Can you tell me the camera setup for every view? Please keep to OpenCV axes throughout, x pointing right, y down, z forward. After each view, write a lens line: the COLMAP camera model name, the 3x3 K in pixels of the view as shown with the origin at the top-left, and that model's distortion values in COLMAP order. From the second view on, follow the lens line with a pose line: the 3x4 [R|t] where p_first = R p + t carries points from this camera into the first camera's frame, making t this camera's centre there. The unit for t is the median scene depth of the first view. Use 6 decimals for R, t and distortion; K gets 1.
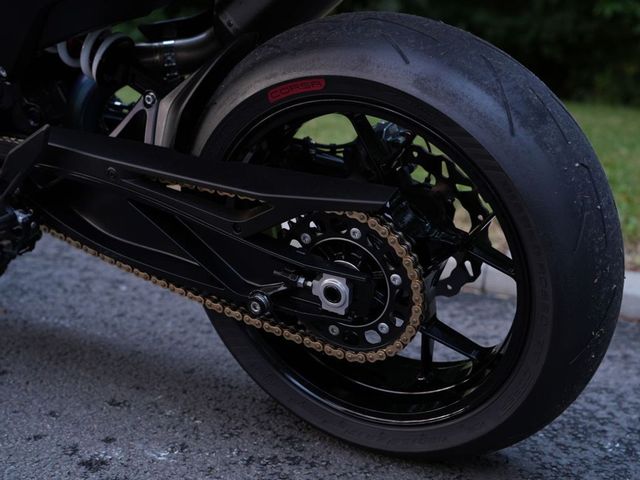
lens RADIAL K [[1002.9, 0, 321.7], [0, 1002.9, 241.7], [0, 0, 1]] dist [-0.071043, 0.835780]
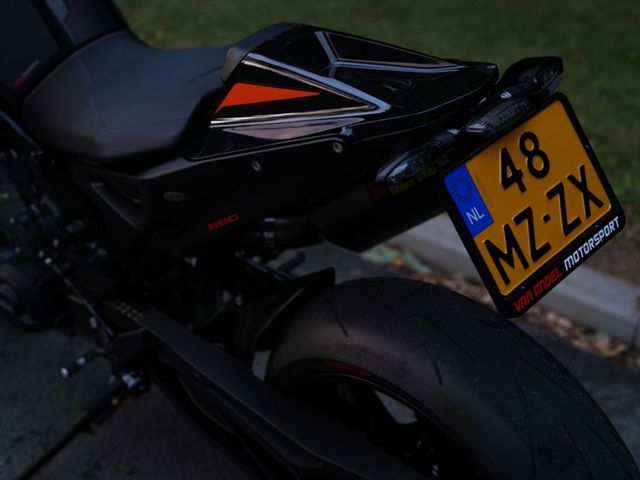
lens RADIAL K [[1002.9, 0, 321.7], [0, 1002.9, 241.7], [0, 0, 1]] dist [-0.071043, 0.835780]
pose [[0.967415, 0.092949, -0.235519, 0.161183], [-0.042789, 0.976819, 0.209749, -0.438107], [0.249556, -0.192837, 0.948966, 0.022127]]
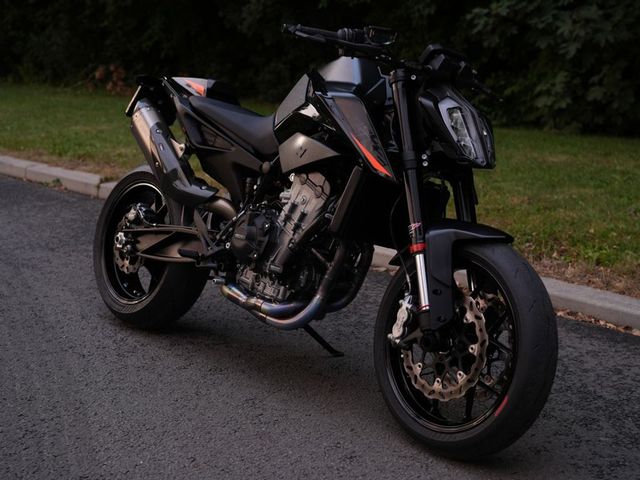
lens RADIAL K [[1002.9, 0, 321.7], [0, 1002.9, 241.7], [0, 0, 1]] dist [-0.071043, 0.835780]
pose [[0.948199, 0.012814, -0.317419, 0.293722], [-0.015658, 0.999857, -0.006410, -0.132922], [0.317291, 0.011048, 0.948264, -1.090446]]
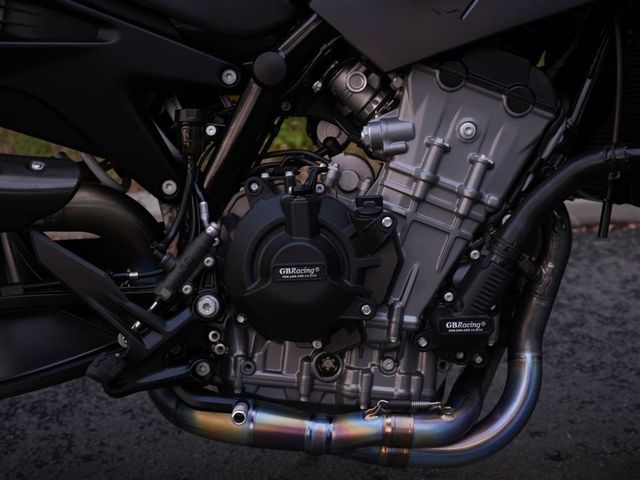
lens RADIAL K [[1002.9, 0, 321.7], [0, 1002.9, 241.7], [0, 0, 1]] dist [-0.071043, 0.835780]
pose [[0.865979, -0.251415, 0.432285, -0.884246], [0.184174, 0.964015, 0.191718, -0.323675], [-0.464930, -0.086408, 0.881121, 0.242918]]
